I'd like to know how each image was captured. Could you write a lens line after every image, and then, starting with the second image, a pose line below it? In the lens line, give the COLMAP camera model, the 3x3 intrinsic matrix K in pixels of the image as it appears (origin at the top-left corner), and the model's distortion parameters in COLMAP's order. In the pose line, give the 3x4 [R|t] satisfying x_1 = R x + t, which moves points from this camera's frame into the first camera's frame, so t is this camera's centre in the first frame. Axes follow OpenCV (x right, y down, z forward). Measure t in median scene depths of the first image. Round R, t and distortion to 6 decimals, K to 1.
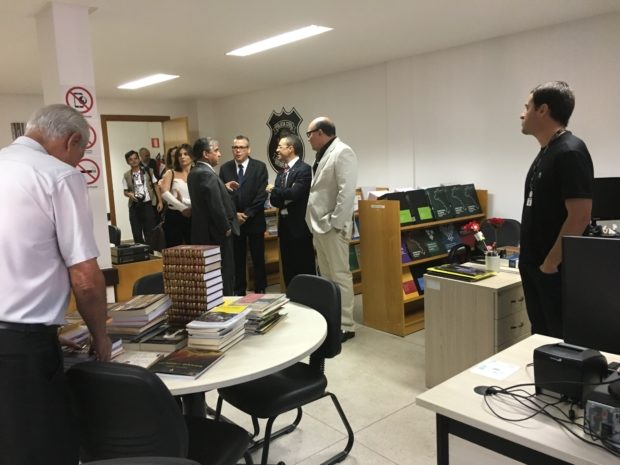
lens RADIAL K [[522.9, 0, 308.5], [0, 522.9, 231.4], [0, 0, 1]] dist [0.073518, -0.092256]
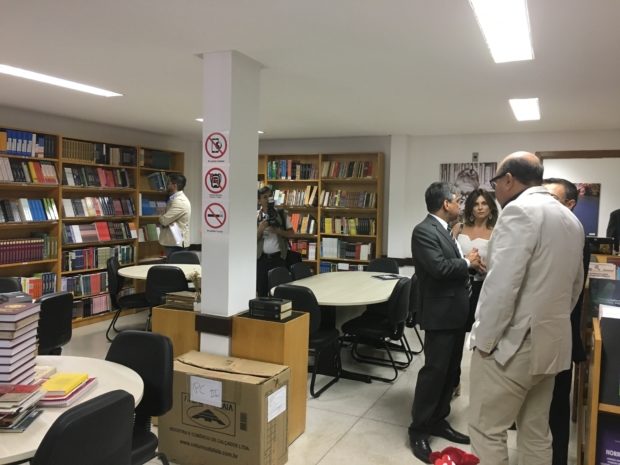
lens RADIAL K [[522.9, 0, 310.3], [0, 522.9, 231.6], [0, 0, 1]] dist [0.073518, -0.092256]
pose [[0.428340, 0.107513, -0.897199, 0.551965], [-0.166936, 0.985221, 0.038362, -0.151572], [0.888064, 0.133343, 0.439957, 0.727299]]
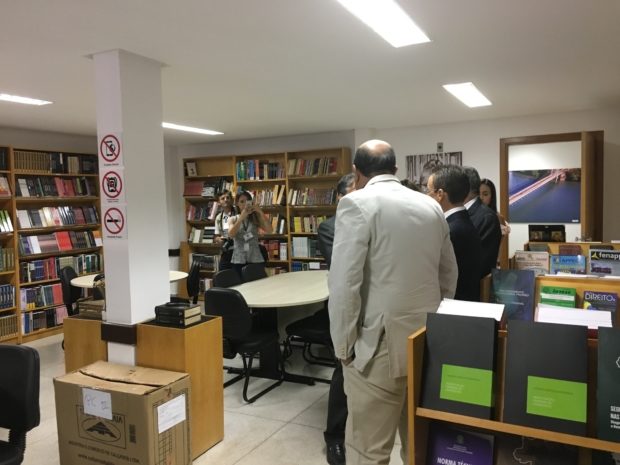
lens RADIAL K [[522.9, 0, 311.4], [0, 522.9, 231.7], [0, 0, 1]] dist [0.073518, -0.092256]
pose [[0.394769, 0.089692, -0.914392, 0.608104], [-0.120266, 0.991705, 0.045353, -0.180759], [0.910875, 0.092066, 0.402282, 0.943148]]
